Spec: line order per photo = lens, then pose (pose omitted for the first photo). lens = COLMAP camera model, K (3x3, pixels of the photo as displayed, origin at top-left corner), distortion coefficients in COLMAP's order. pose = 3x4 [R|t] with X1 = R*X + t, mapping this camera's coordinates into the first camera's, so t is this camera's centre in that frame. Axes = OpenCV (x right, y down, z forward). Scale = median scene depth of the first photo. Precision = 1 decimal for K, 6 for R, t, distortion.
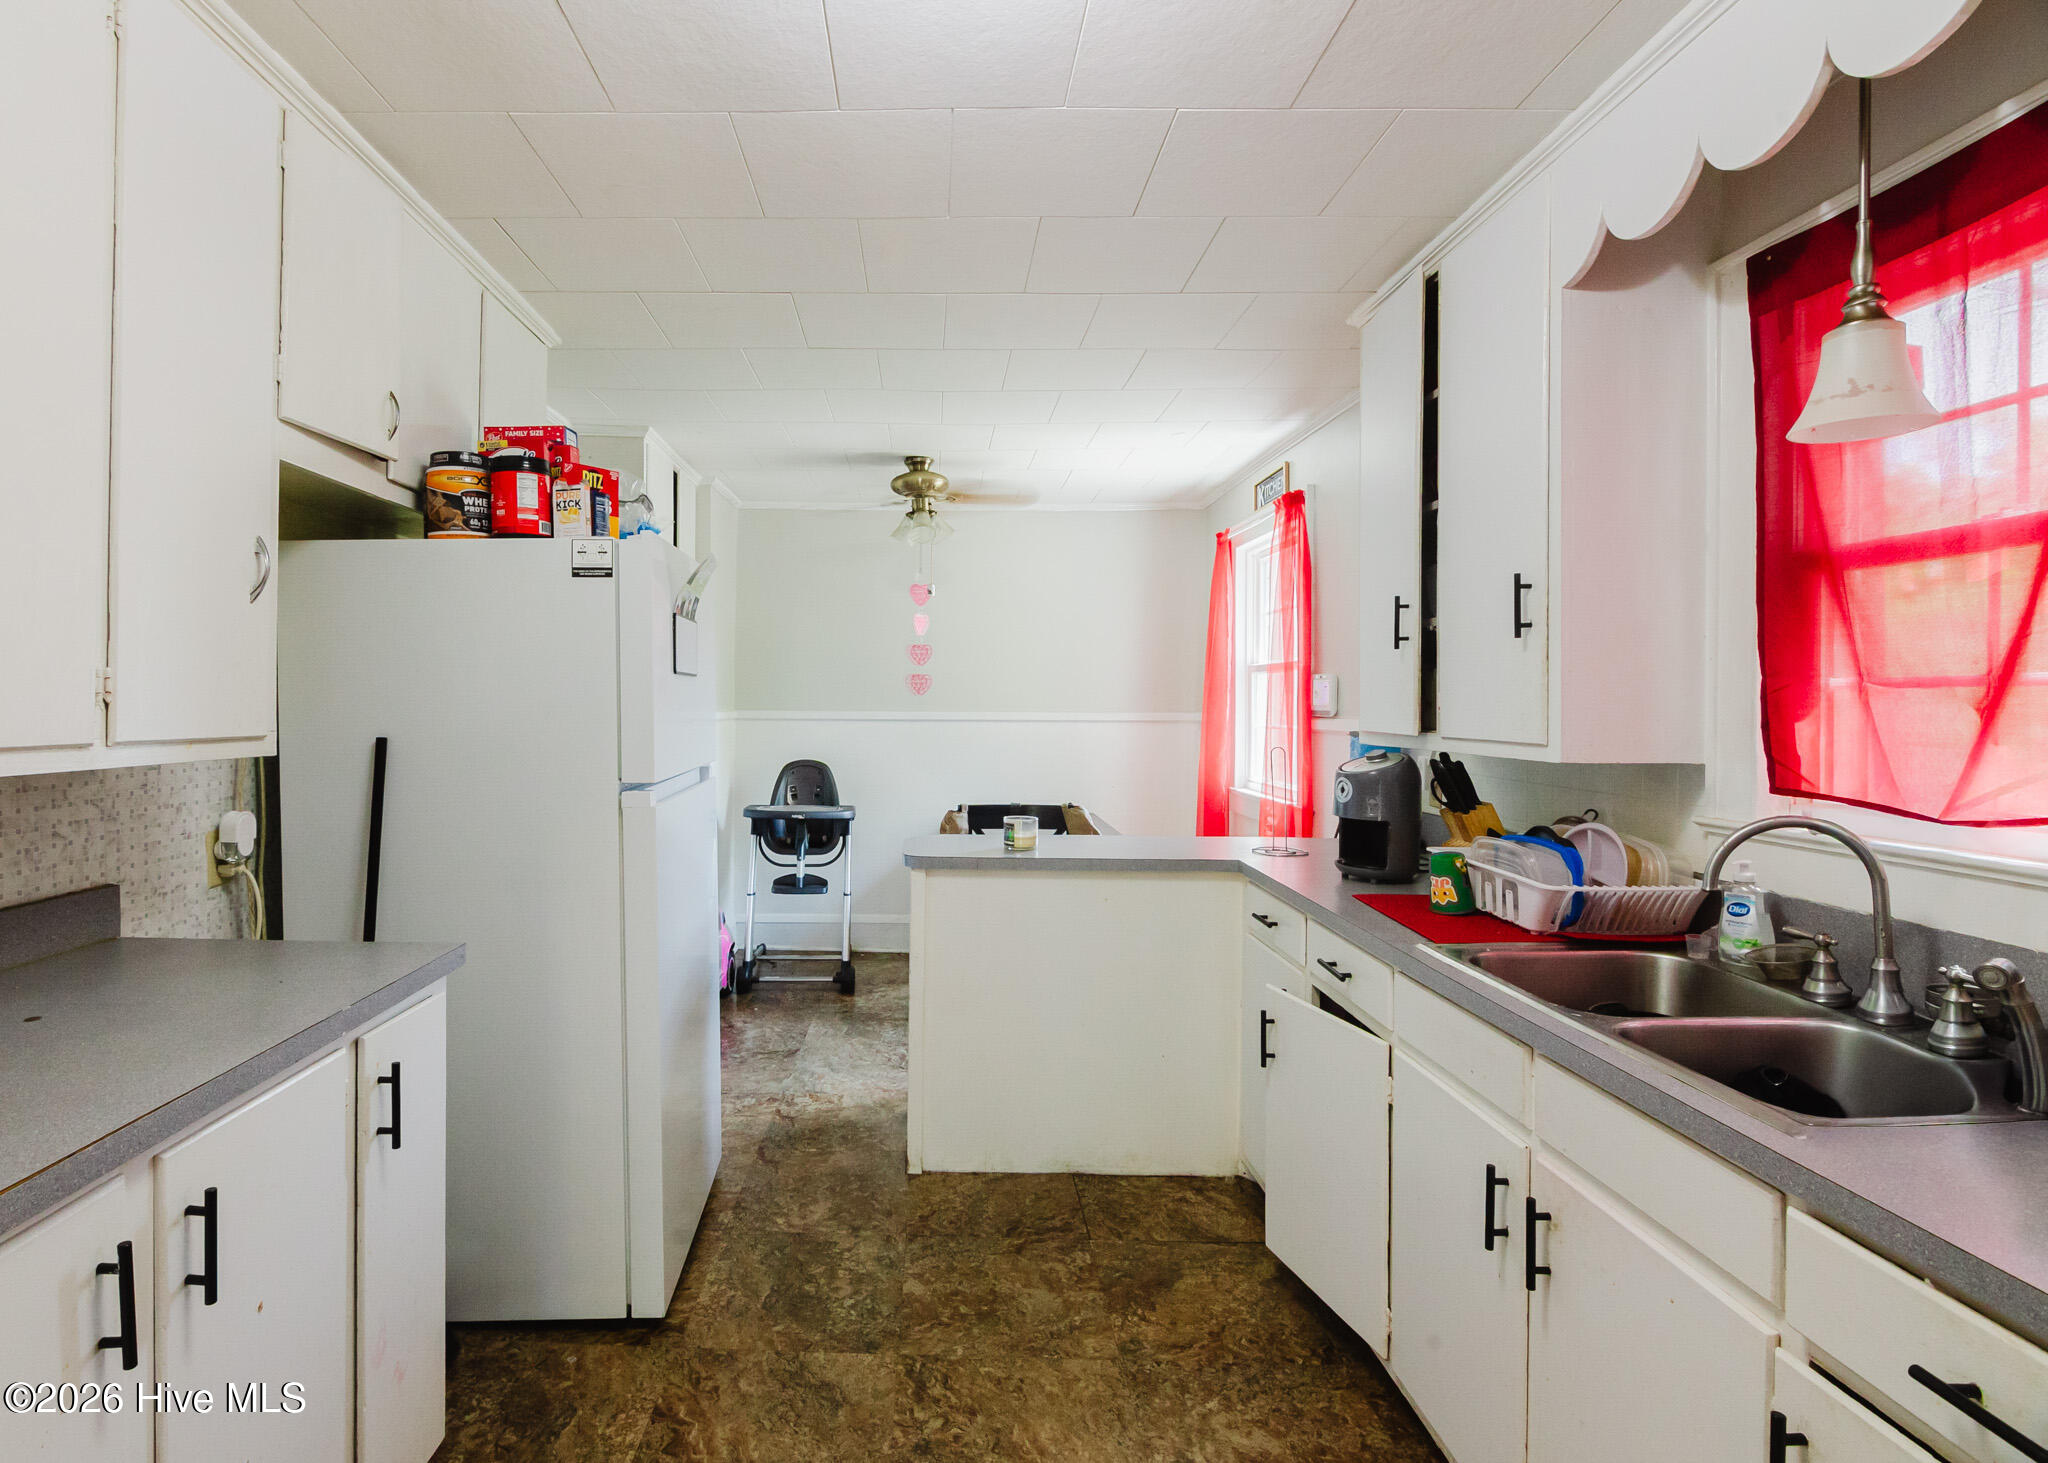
lens RADIAL K [[1007.3, 0, 904.4], [0, 1007.3, 712.6], [0, 0, 1]] dist [-0.006190, -0.001015]
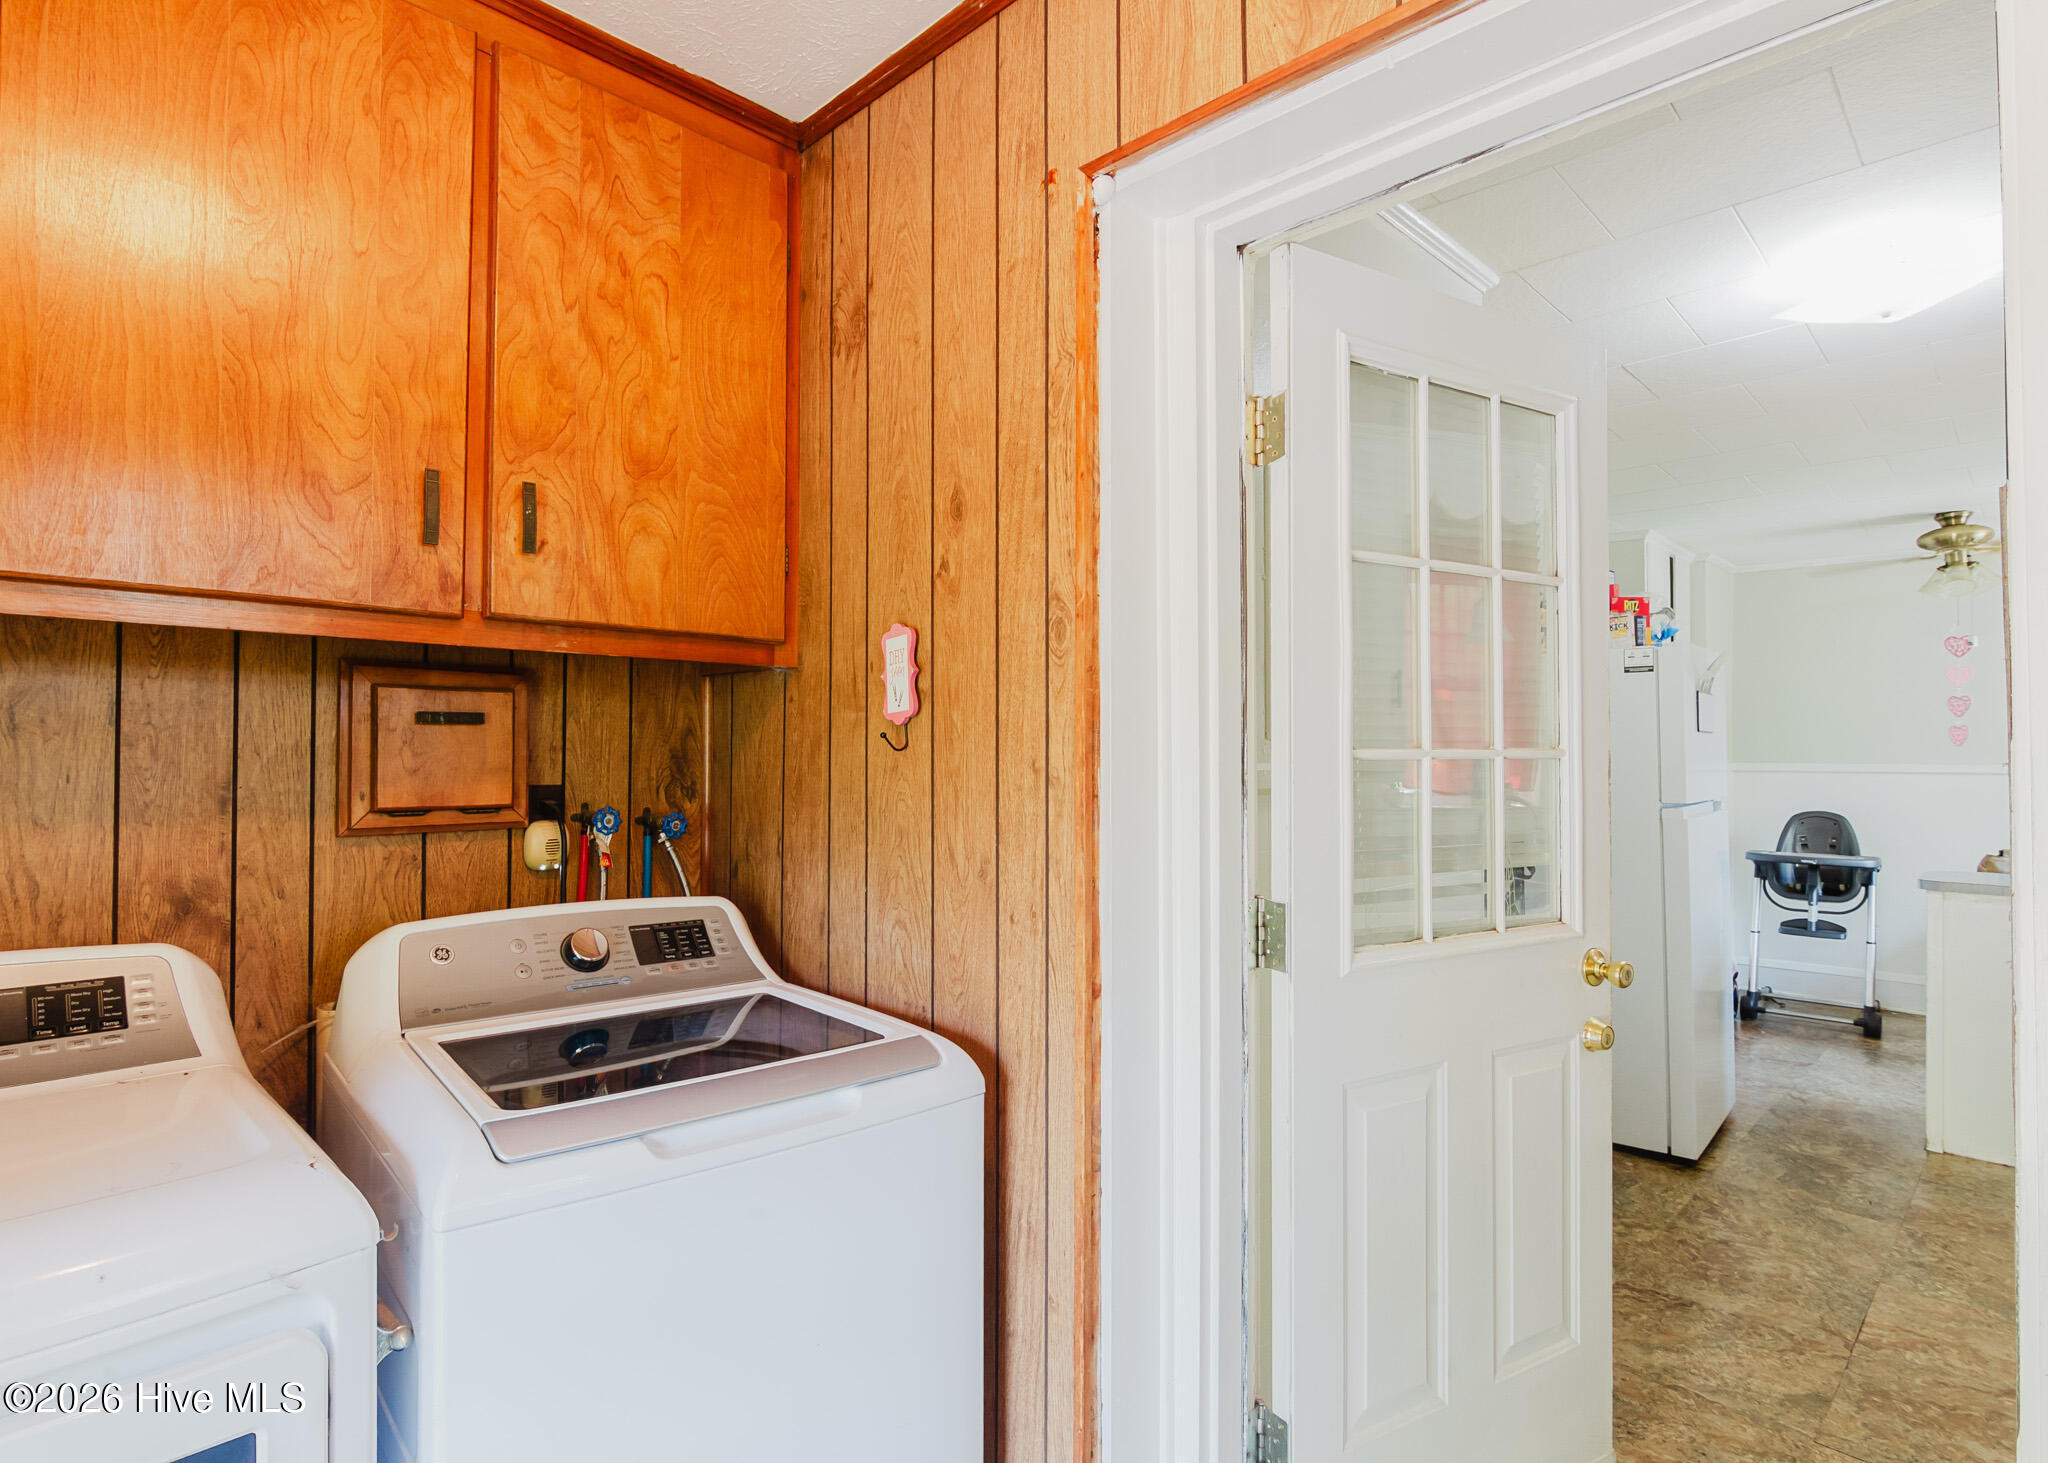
lens RADIAL K [[1134.1, 0, 906.3], [0, 1134.1, 737.6], [0, 0, 1]] dist [-0.007981, 0.000413]
pose [[0.708940, -0.014978, -0.705110, 0.112747], [-0.007153, 0.999570, -0.028425, 0.023717], [0.705232, 0.025195, 0.708528, -0.960183]]
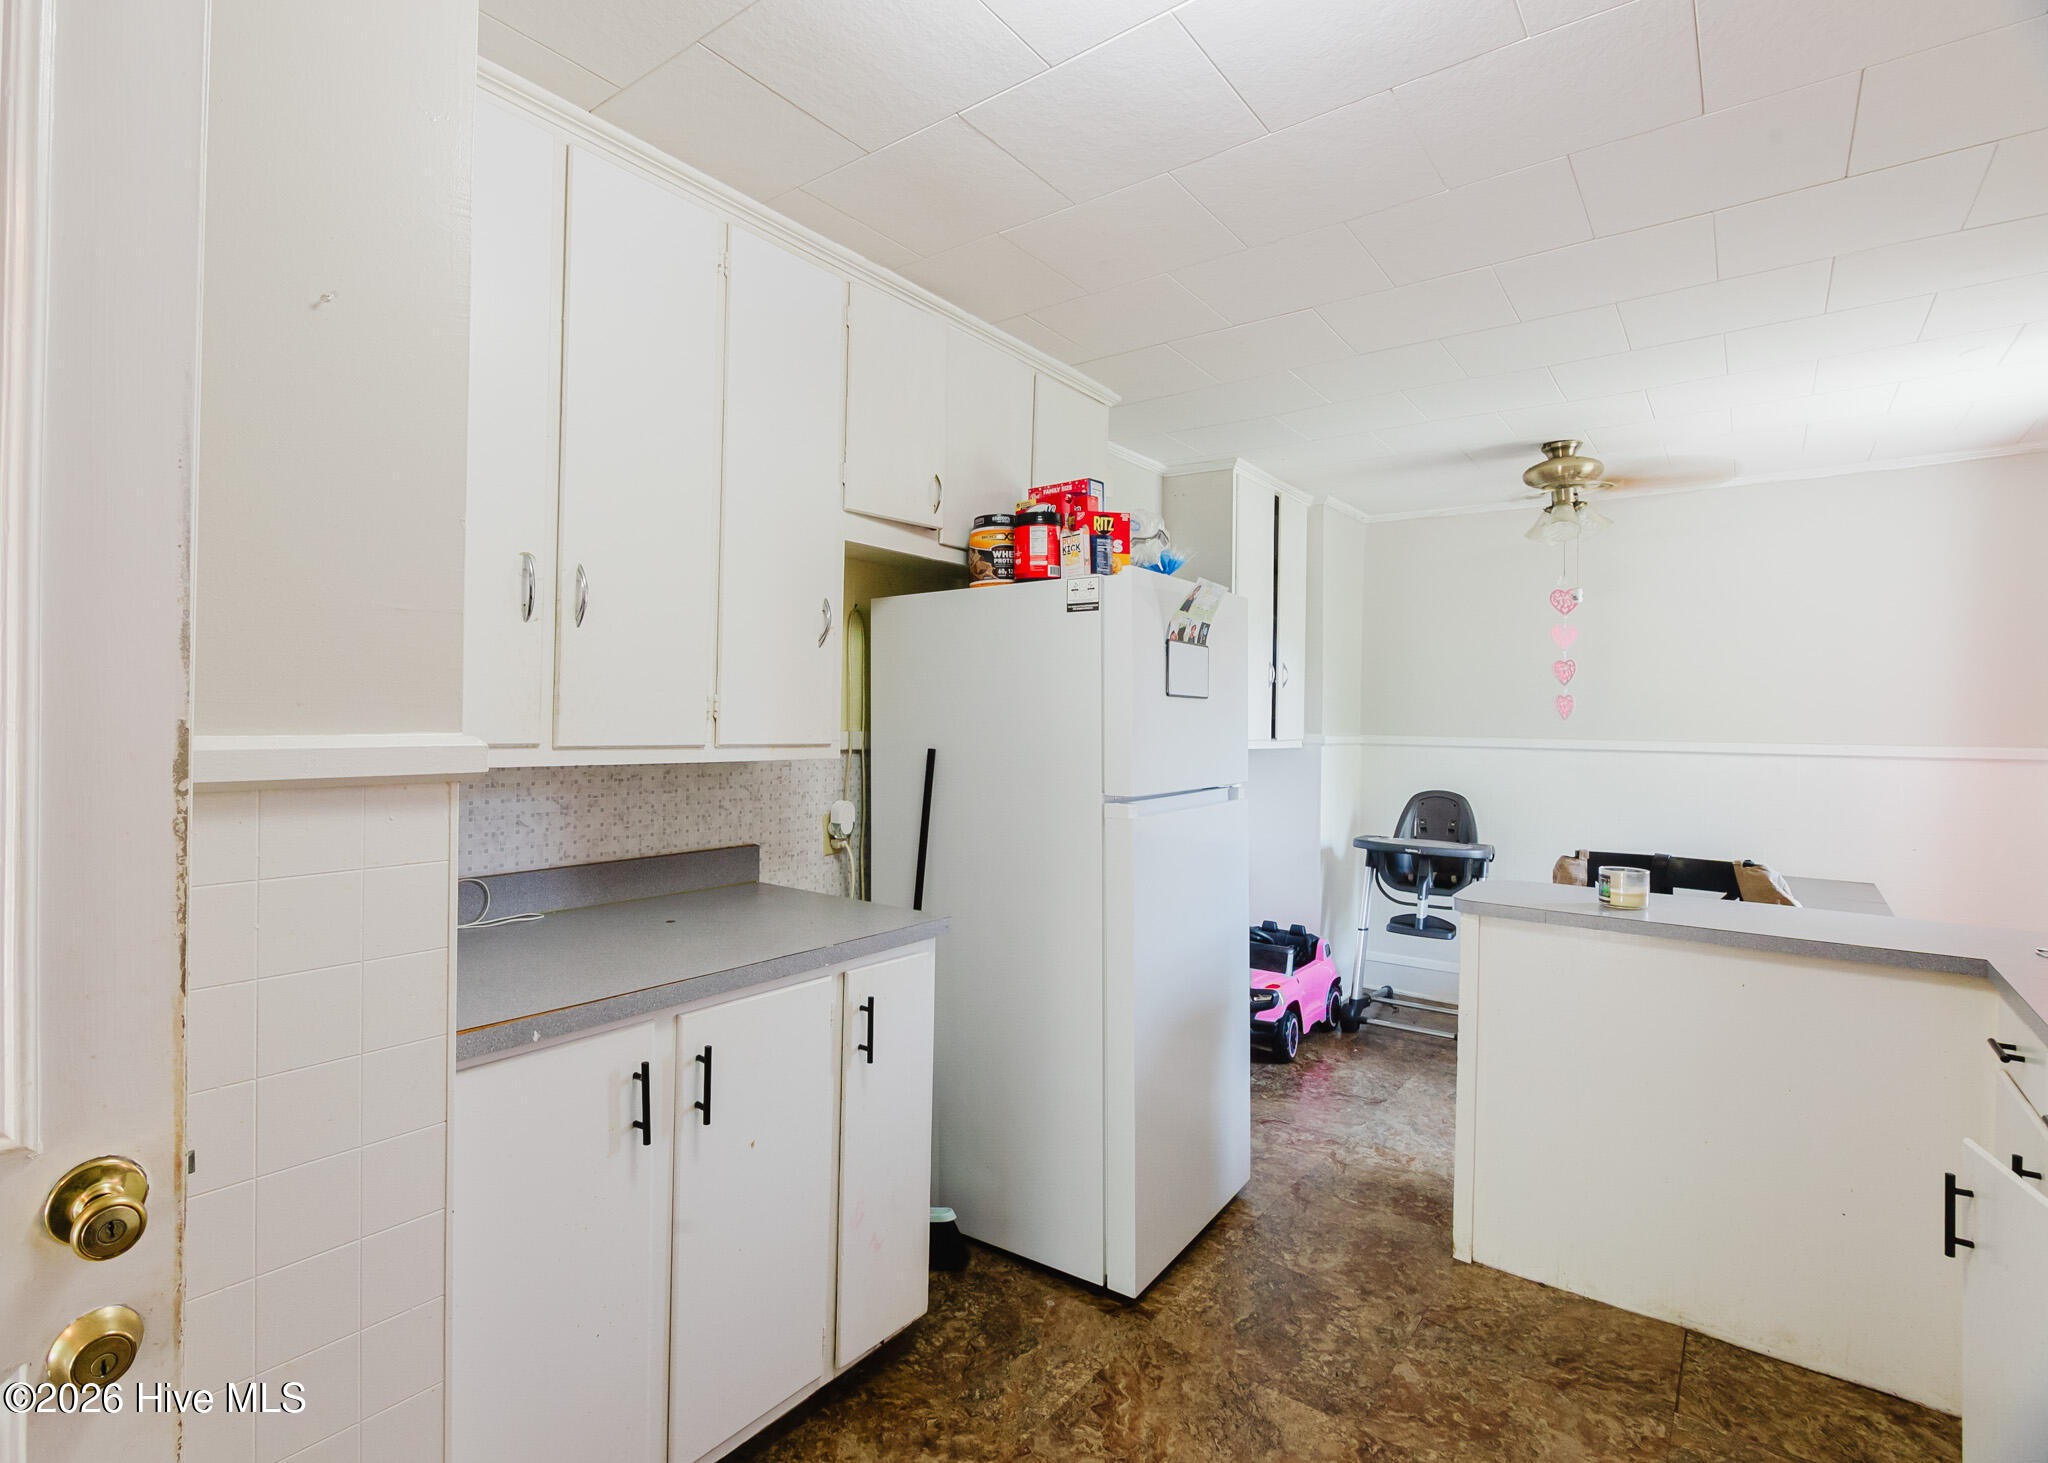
lens RADIAL K [[1007.3, 0, 945.4], [0, 1007.3, 713.9], [0, 0, 1]] dist [-0.006190, -0.001015]
pose [[0.781655, 0.001943, -0.623708, 0.245875], [-0.016779, 0.999699, -0.017914, 0.002916], [0.623485, 0.024467, 0.781452, 0.022190]]
